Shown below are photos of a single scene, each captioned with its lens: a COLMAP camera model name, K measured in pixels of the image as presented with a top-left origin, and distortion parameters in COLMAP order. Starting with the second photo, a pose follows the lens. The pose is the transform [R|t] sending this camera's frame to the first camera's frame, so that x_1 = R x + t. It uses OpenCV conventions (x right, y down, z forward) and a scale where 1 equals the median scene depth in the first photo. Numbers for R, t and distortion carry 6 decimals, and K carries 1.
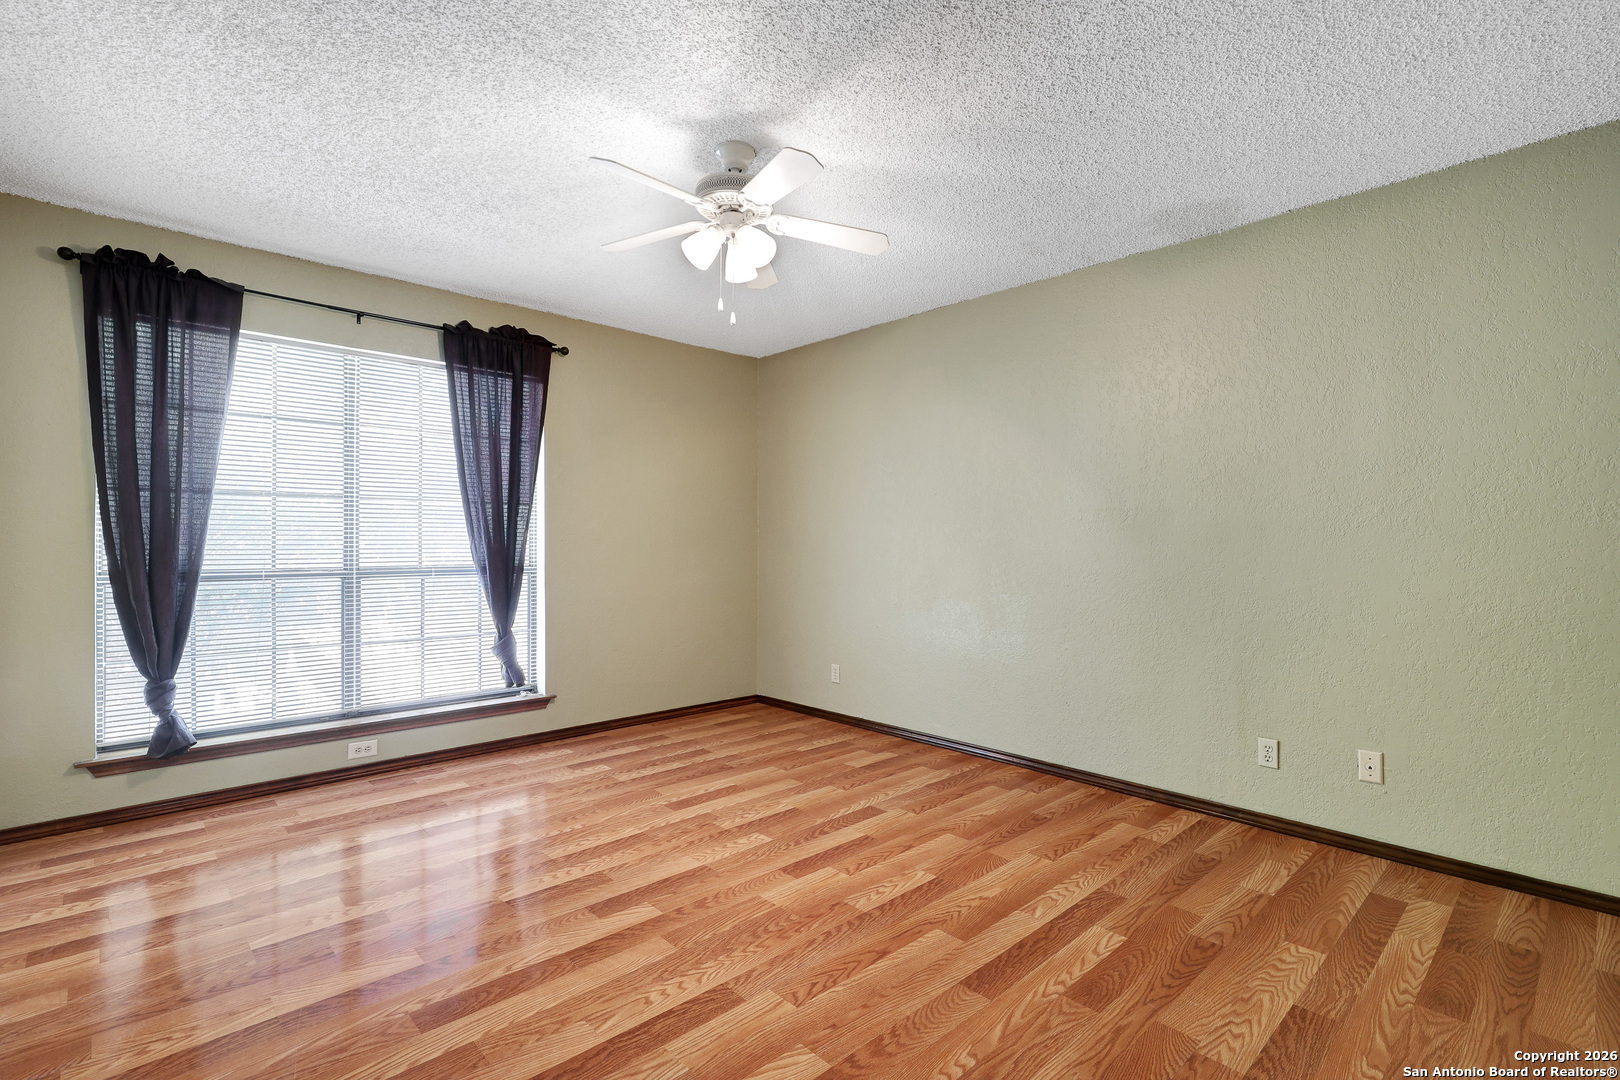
lens RADIAL K [[735.4, 0, 814.4], [0, 735.4, 548.0], [0, 0, 1]] dist [0.000525, 0.000206]
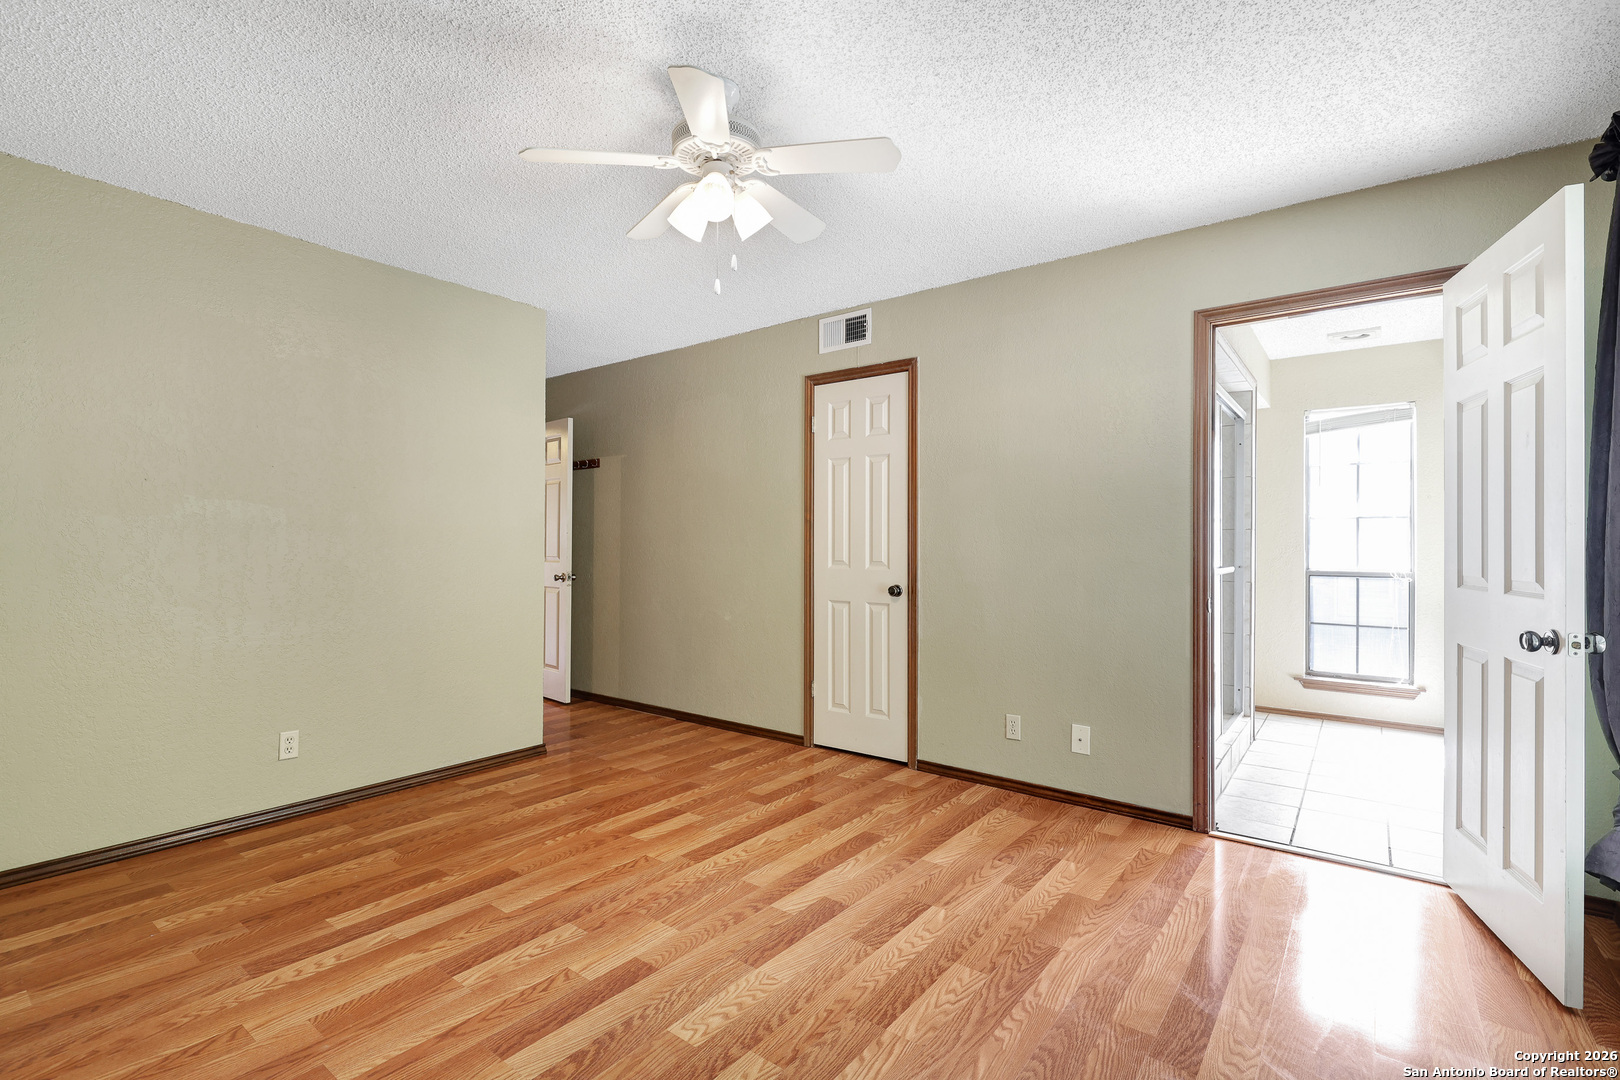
lens RADIAL K [[735.4, 0, 814.4], [0, 735.4, 548.0], [0, 0, 1]] dist [0.000525, 0.000206]
pose [[-0.987120, -0.006927, -0.159830, -0.095746], [-0.008563, 0.999918, 0.009551, -0.023961], [0.159751, 0.010797, -0.987098, 2.029527]]
